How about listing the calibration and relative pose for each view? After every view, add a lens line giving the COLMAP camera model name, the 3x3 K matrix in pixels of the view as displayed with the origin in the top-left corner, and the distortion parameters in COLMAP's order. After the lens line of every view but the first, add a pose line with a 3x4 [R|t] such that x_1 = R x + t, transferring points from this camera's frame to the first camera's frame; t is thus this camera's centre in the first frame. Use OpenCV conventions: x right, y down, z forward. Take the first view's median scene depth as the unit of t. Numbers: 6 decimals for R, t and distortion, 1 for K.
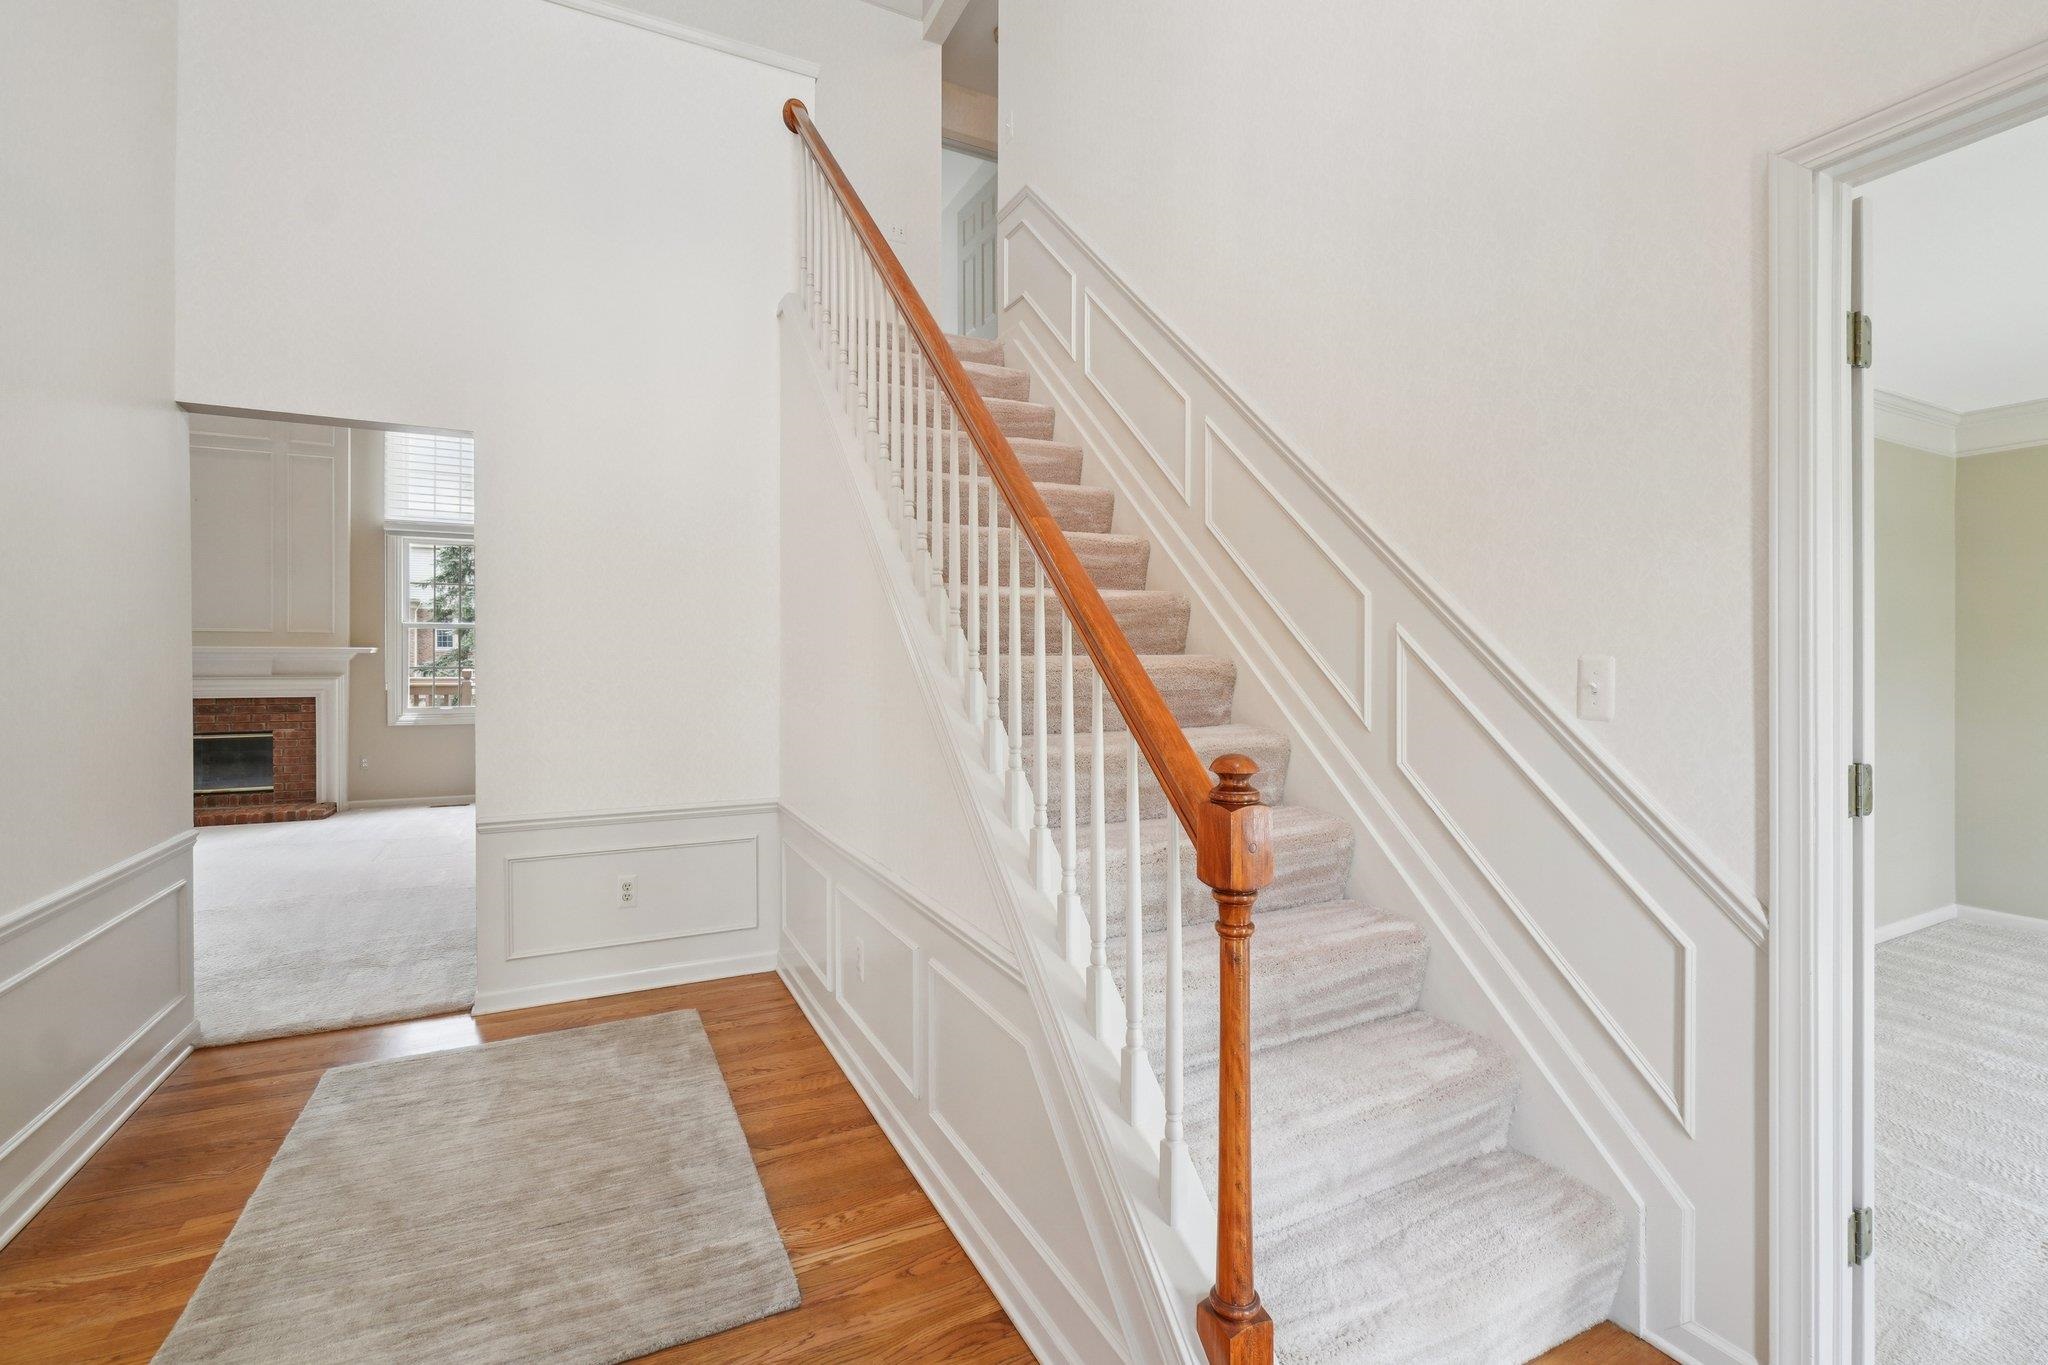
lens RADIAL K [[867.8, 0, 1023.6], [0, 867.8, 661.6], [0, 0, 1]] dist [-0.002441, -0.000155]
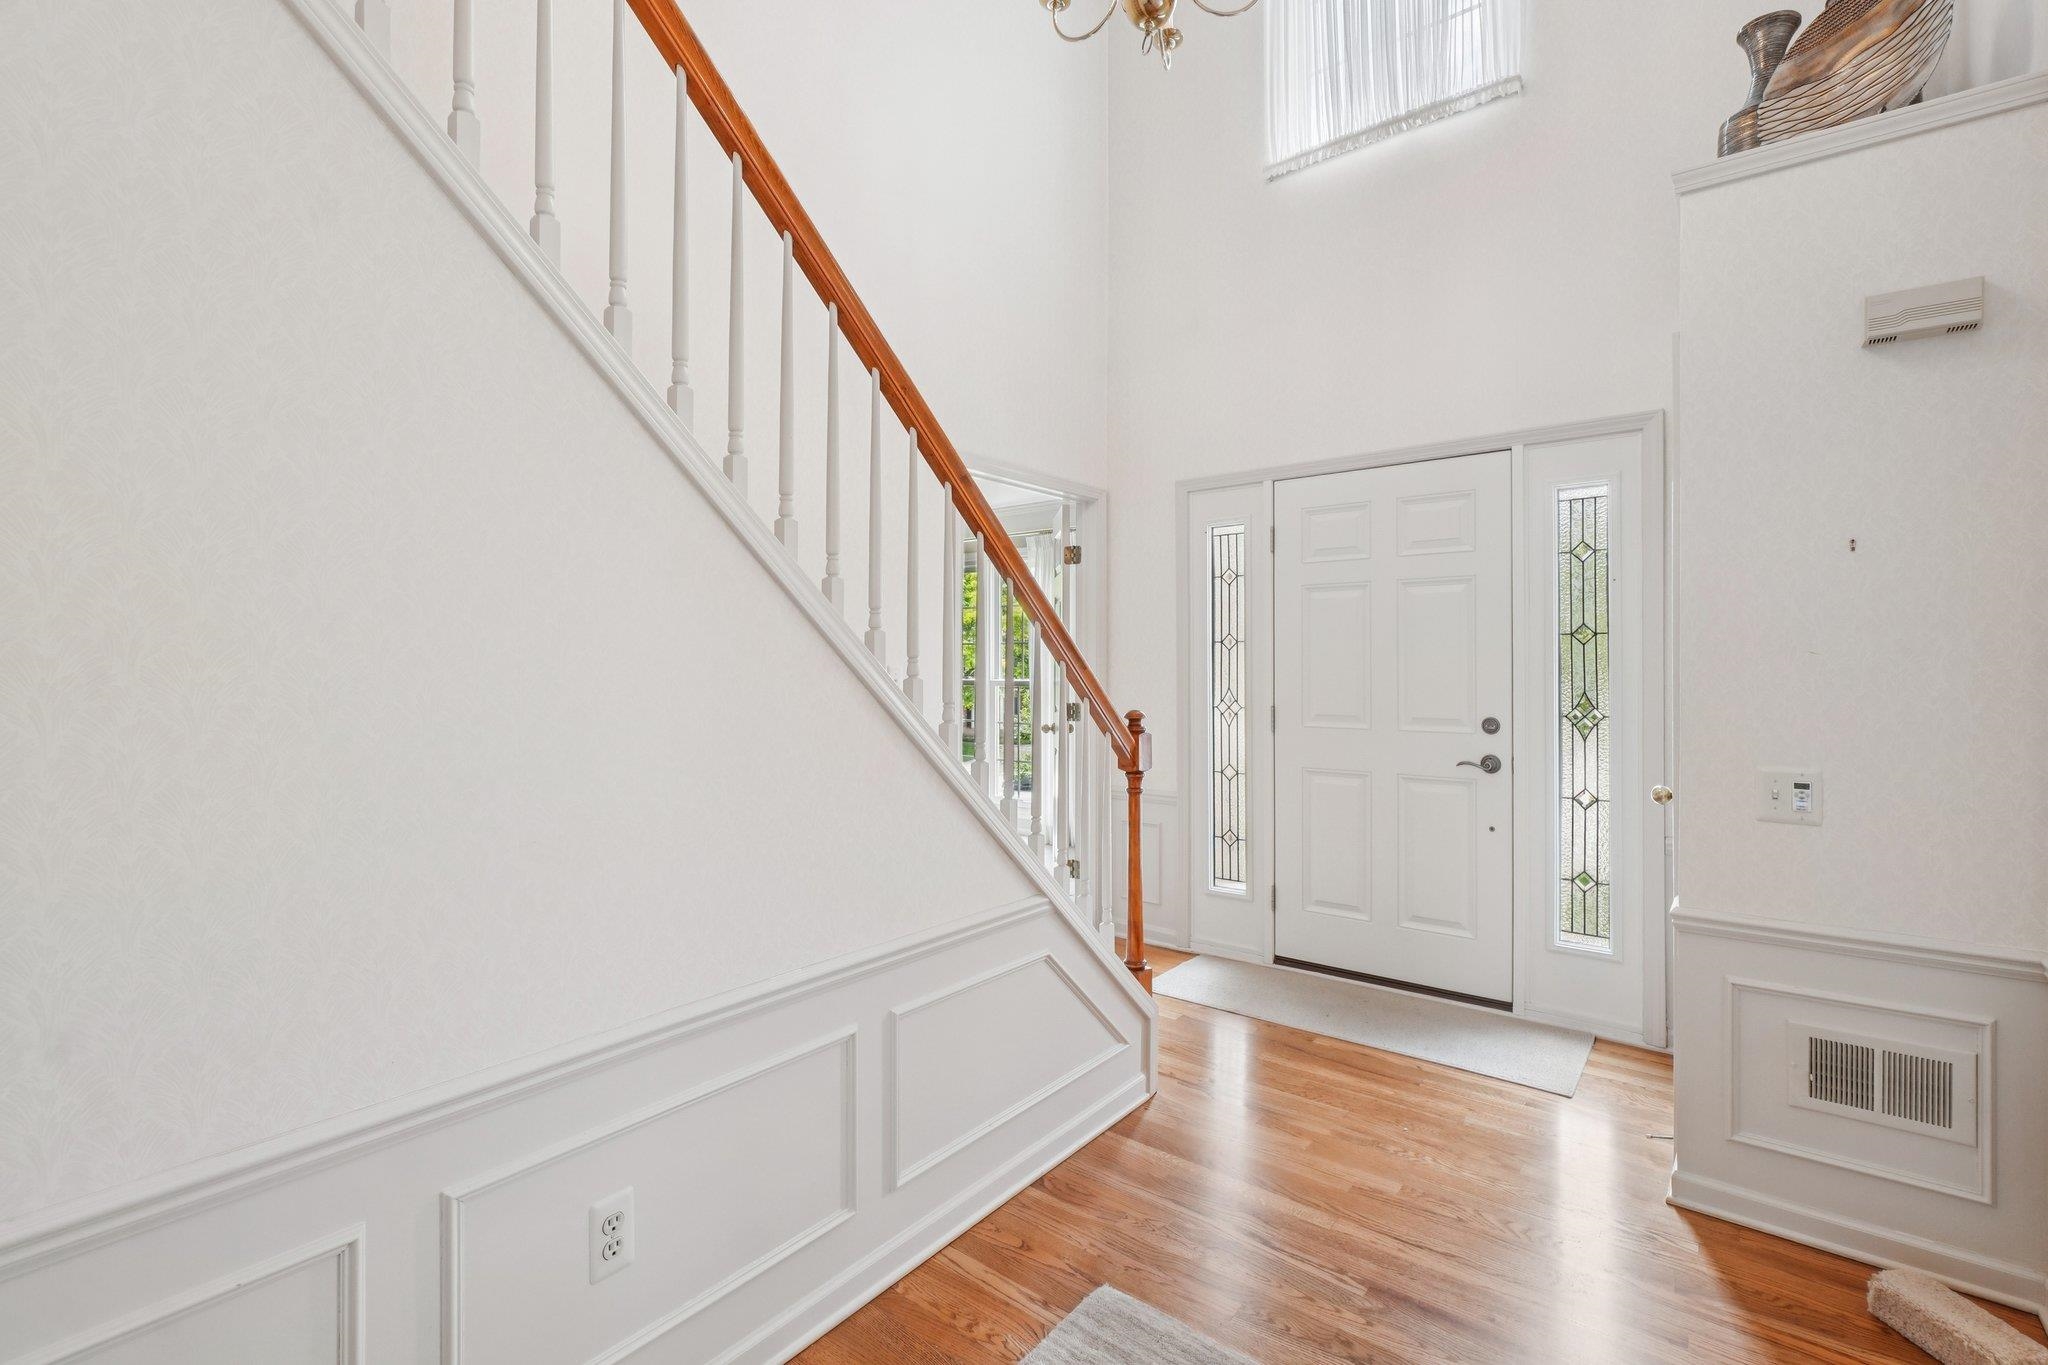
lens RADIAL K [[900.1, 0, 1030.6], [0, 900.1, 670.7], [0, 0, 1]] dist [-0.002117, 0.000415]
pose [[-0.406950, 0.003559, 0.913444, -0.298874], [-0.001892, 0.999987, -0.004739, 0.004253], [-0.913449, -0.003657, -0.406938, 0.379212]]
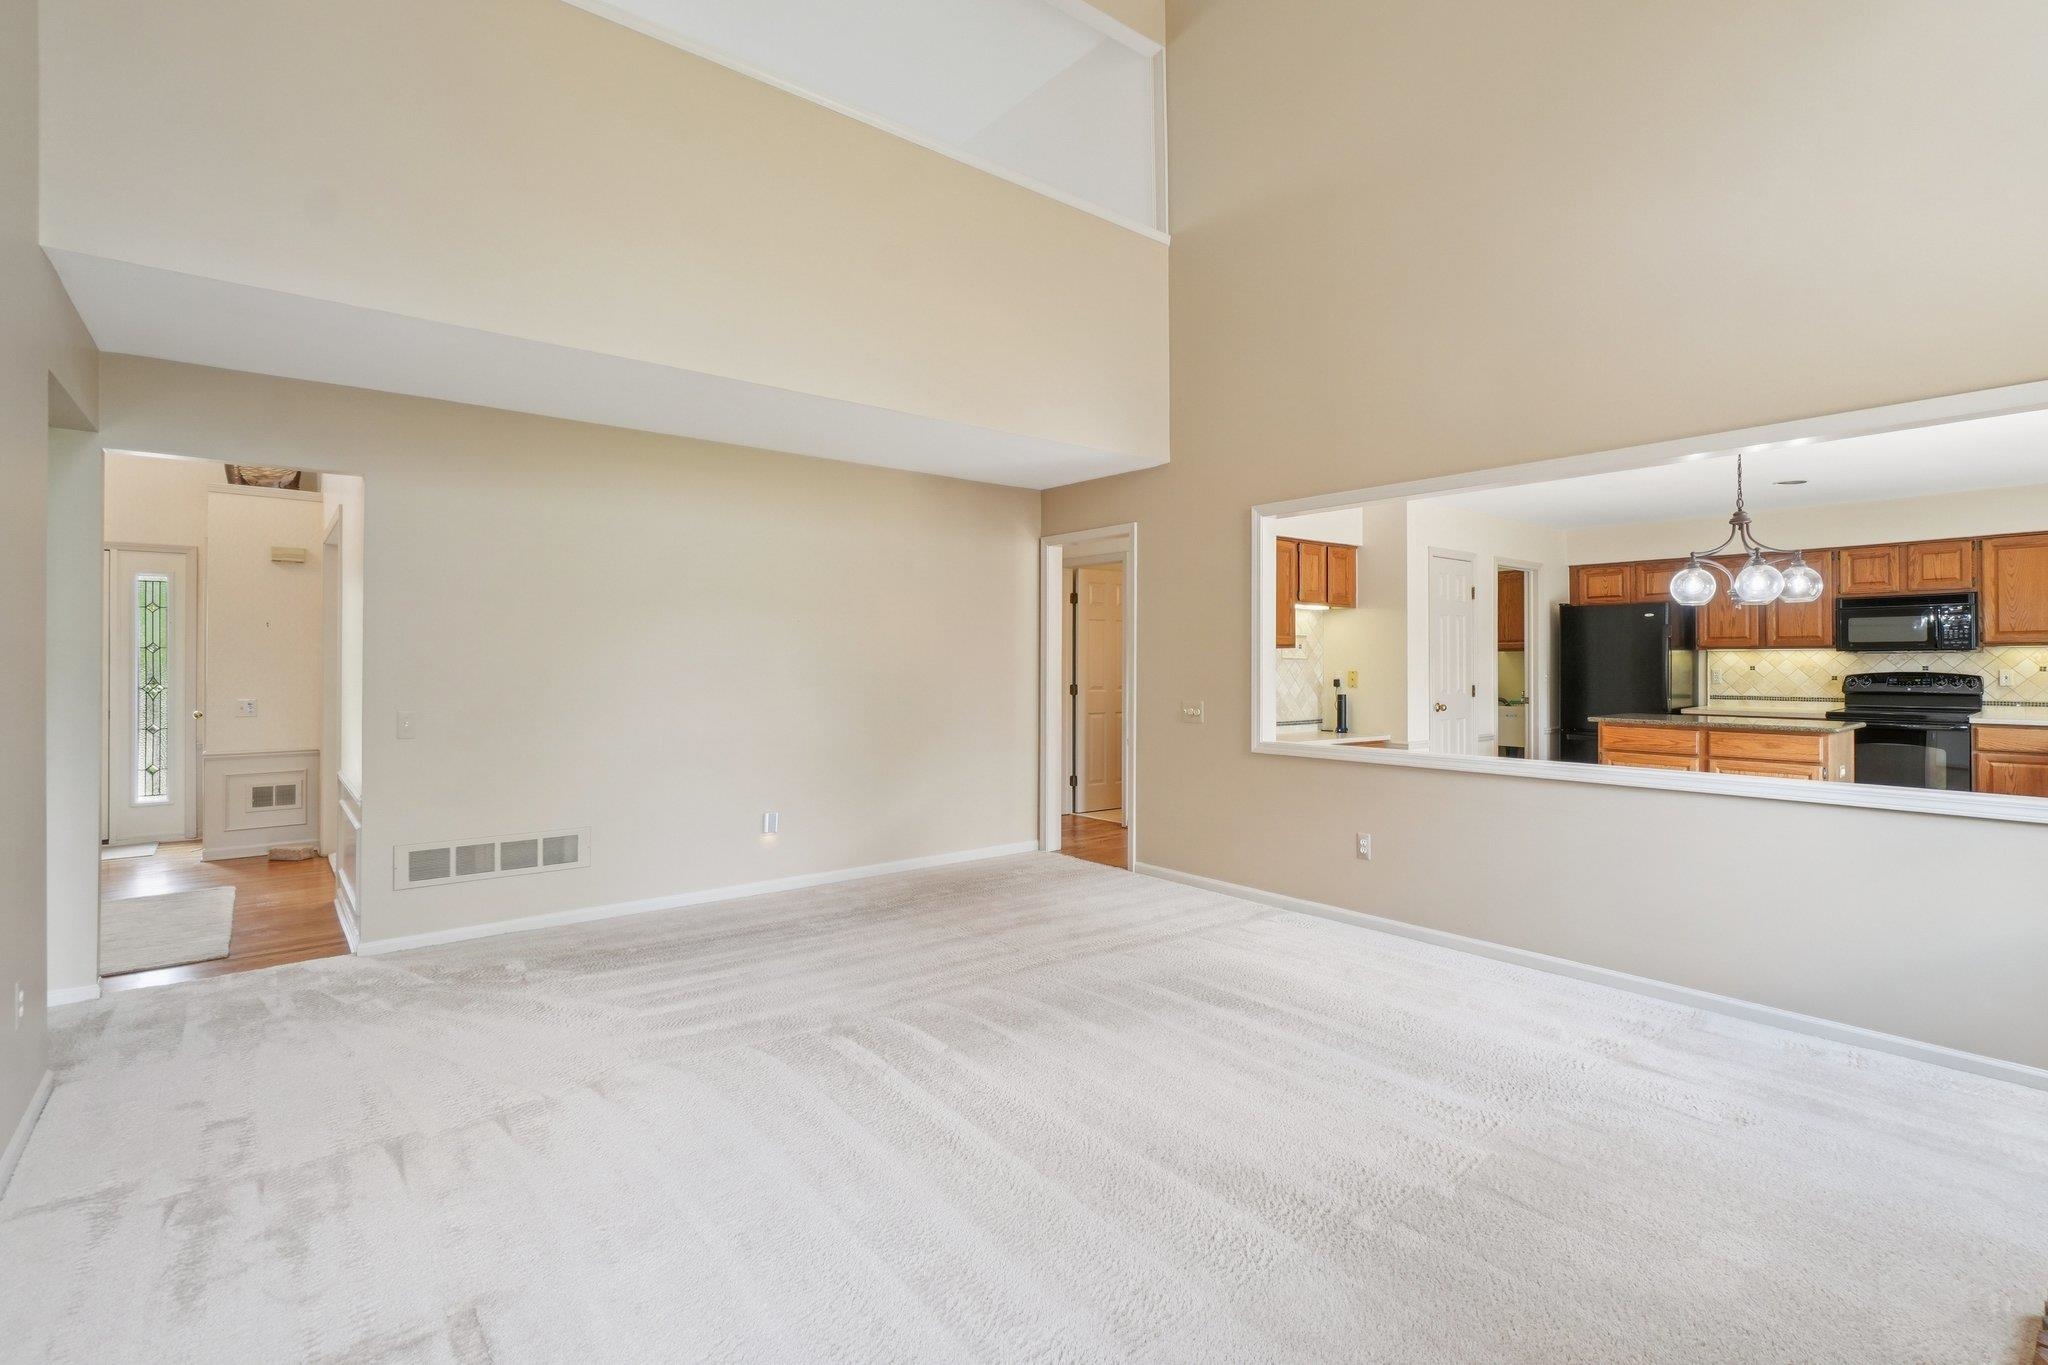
lens RADIAL K [[959.4, 0, 1051.8], [0, 959.4, 658.9], [0, 0, 1]] dist [-0.003387, 0.005607]
pose [[-0.978650, -0.001829, -0.205528, -0.672900], [-0.000874, 0.999988, -0.004738, -0.001374], [0.205534, -0.004457, -0.978640, 1.049200]]
